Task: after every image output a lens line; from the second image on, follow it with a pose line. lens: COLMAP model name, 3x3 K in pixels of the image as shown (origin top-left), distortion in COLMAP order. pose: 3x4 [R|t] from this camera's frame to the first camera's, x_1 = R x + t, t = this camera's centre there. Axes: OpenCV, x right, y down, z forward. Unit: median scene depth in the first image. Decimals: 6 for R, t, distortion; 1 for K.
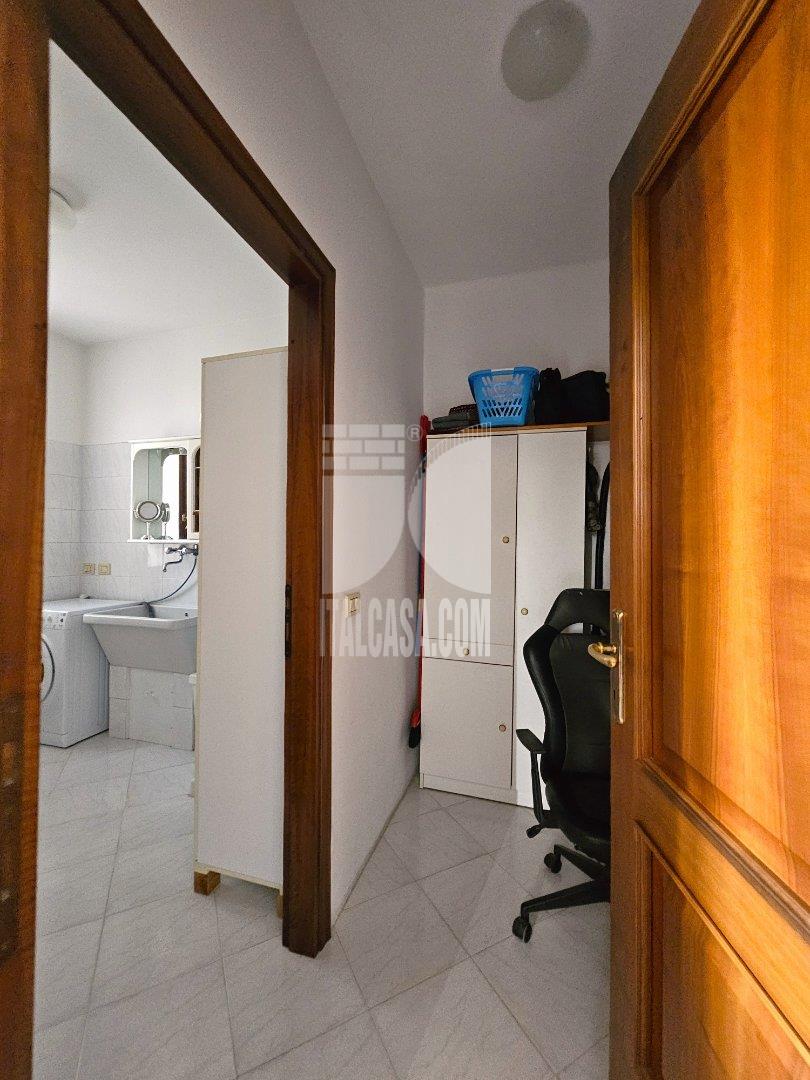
lens RADIAL K [[436.0, 0, 407.4], [0, 436.0, 533.4], [0, 0, 1]] dist [-0.021398, -0.000121]
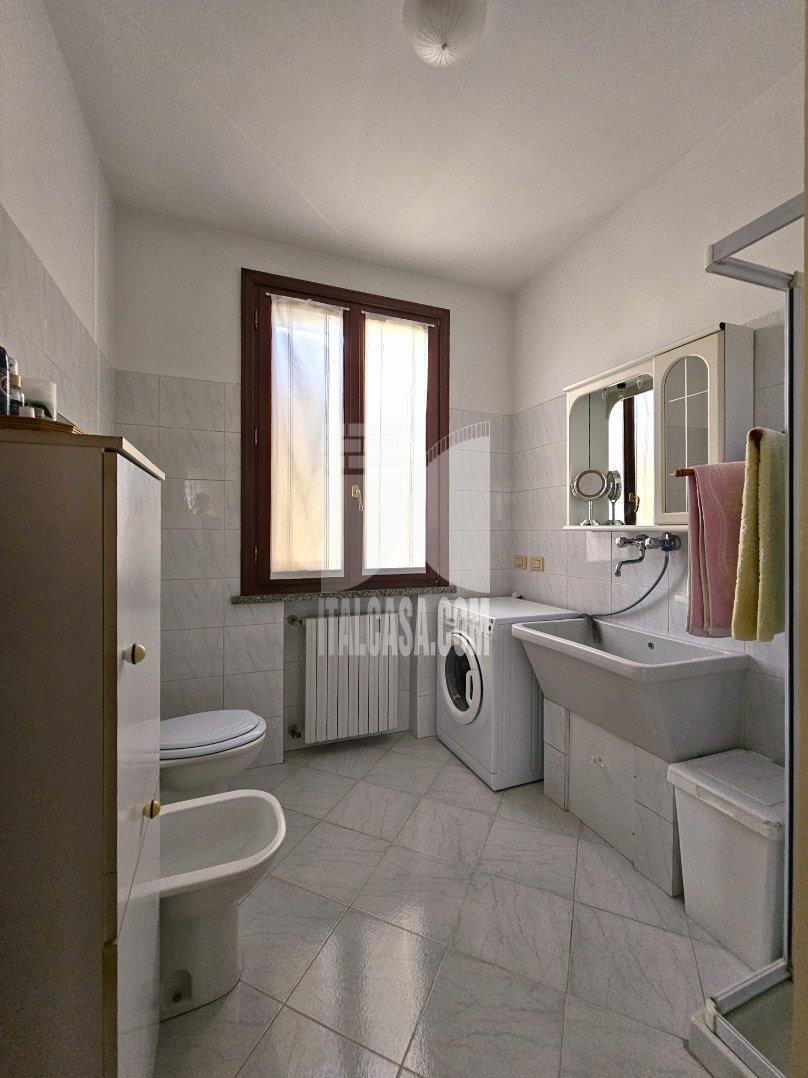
lens RADIAL K [[442.9, 0, 401.6], [0, 442.9, 531.0], [0, 0, 1]] dist [-0.000451, 0.000088]
pose [[0.607734, -0.002621, -0.794137, -0.220306], [0.019683, 0.999737, 0.011764, 0.008417], [0.793897, -0.022780, 0.607625, 0.329151]]
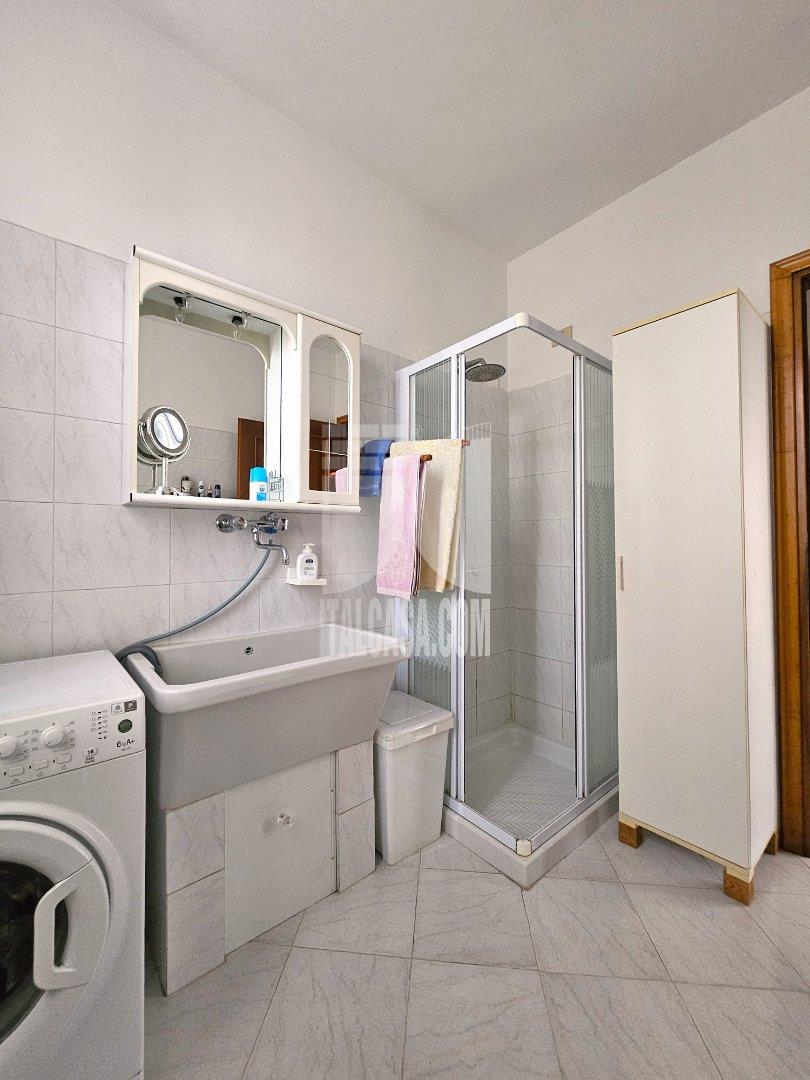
lens RADIAL K [[443.7, 0, 402.6], [0, 443.7, 532.0], [0, 0, 1]] dist [-0.000451, 0.000088]
pose [[0.568757, 0.011084, 0.822431, -0.841281], [-0.013816, 0.999897, -0.003921, 0.048179], [-0.822389, -0.009133, 0.568852, 0.558738]]
